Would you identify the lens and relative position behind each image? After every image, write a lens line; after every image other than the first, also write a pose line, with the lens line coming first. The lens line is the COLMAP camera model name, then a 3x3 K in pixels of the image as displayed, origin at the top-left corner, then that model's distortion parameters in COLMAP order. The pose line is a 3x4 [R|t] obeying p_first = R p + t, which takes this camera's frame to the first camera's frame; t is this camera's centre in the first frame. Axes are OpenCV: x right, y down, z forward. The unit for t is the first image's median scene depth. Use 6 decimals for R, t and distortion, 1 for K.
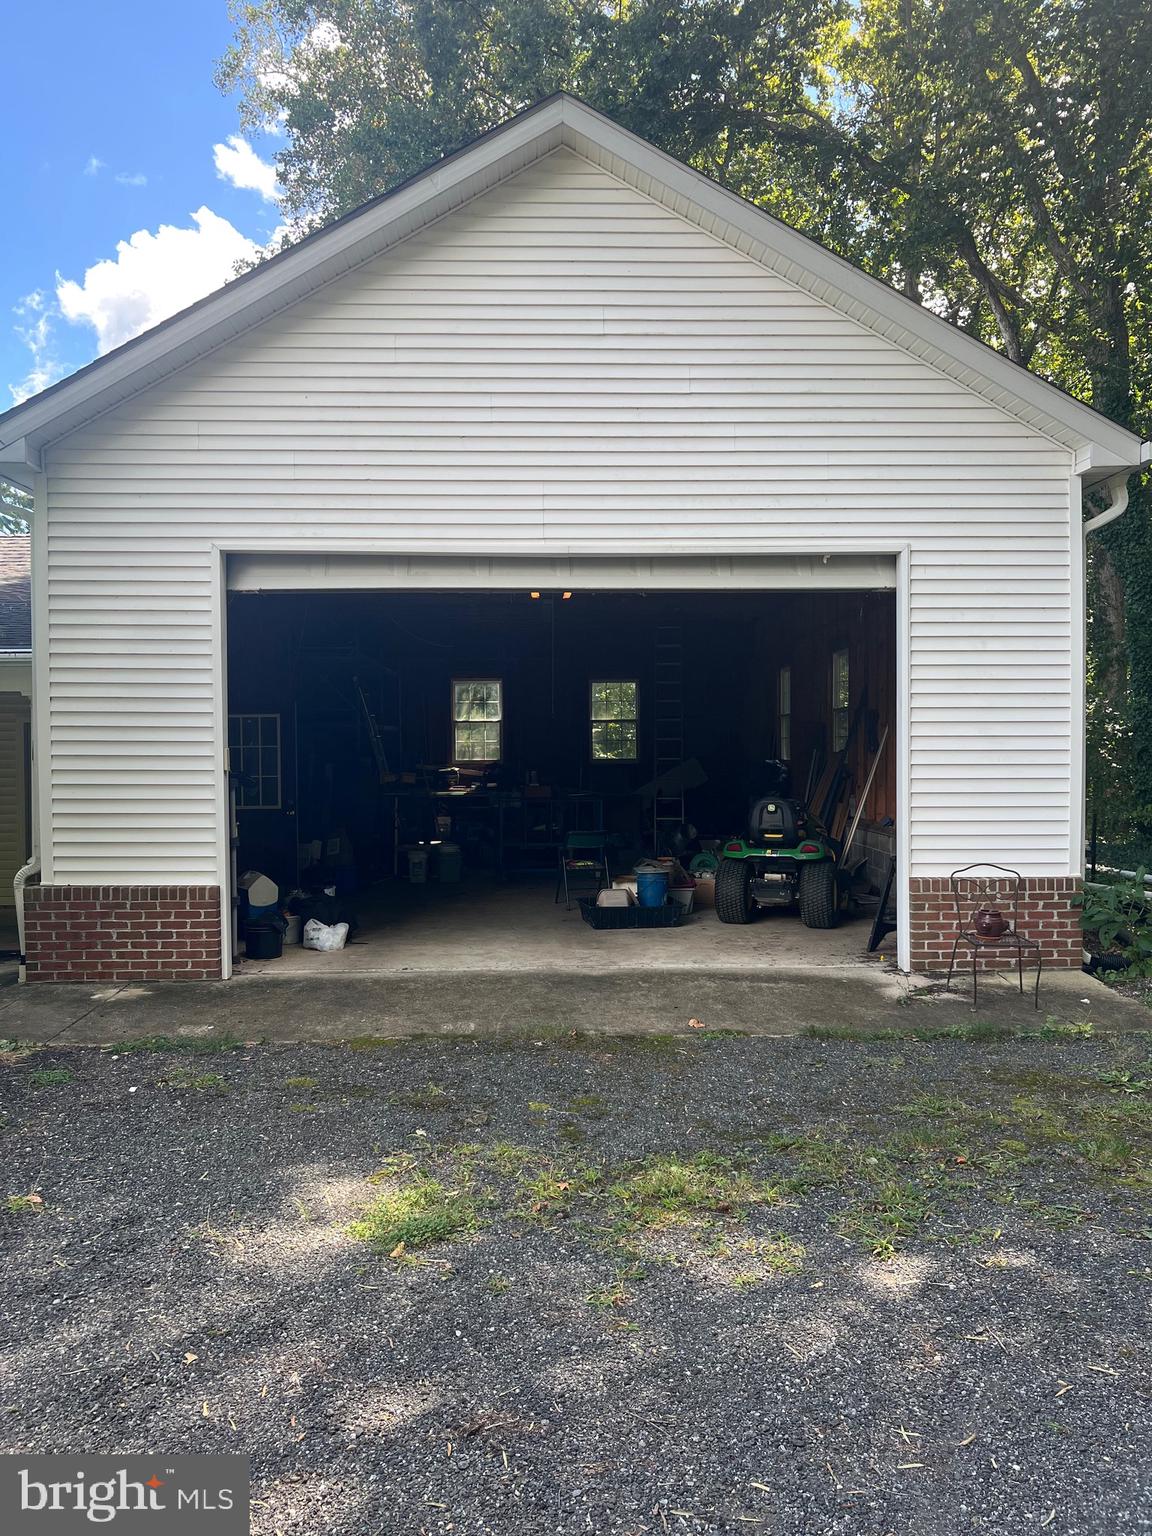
lens RADIAL K [[1158.0, 0, 576.9], [0, 1158.0, 767.5], [0, 0, 1]] dist [0.065786, -0.001498]
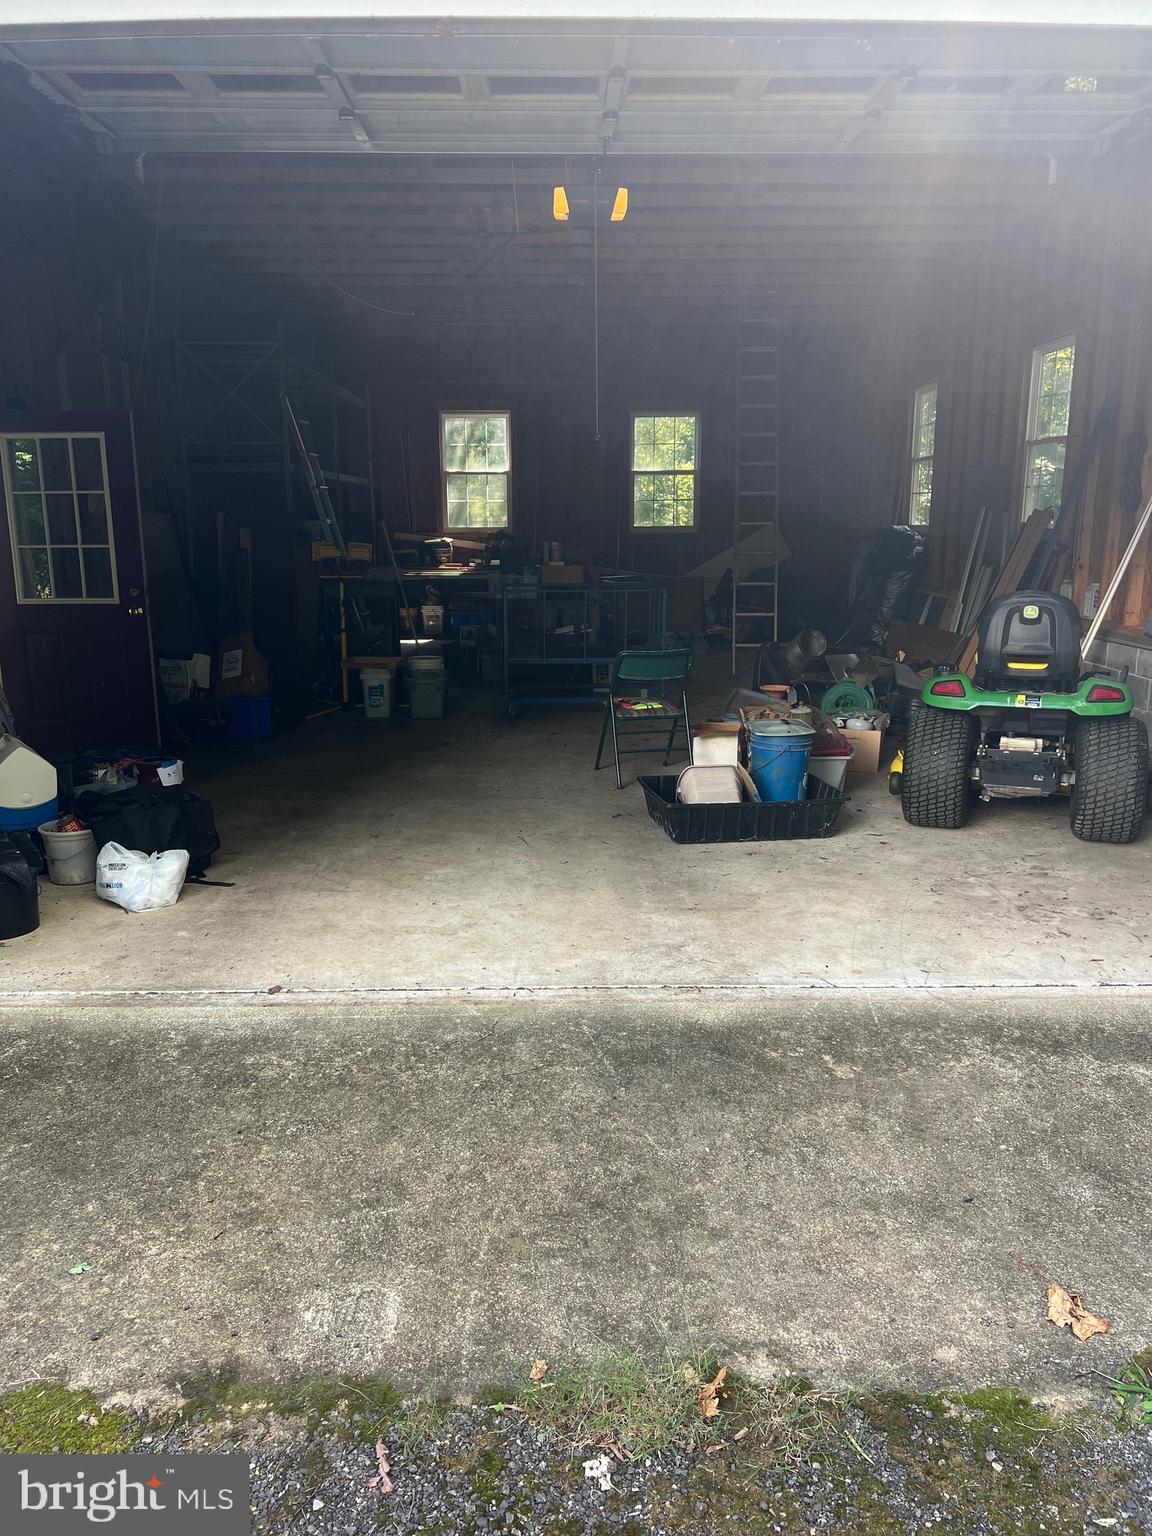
lens RADIAL K [[1158.0, 0, 579.0], [0, 1158.0, 774.4], [0, 0, 1]] dist [0.065786, -0.001498]
pose [[0.999914, 0.005127, -0.012112, -0.019773], [-0.002654, 0.980612, 0.195943, 0.004162], [0.012882, -0.195894, 0.980540, 0.418962]]
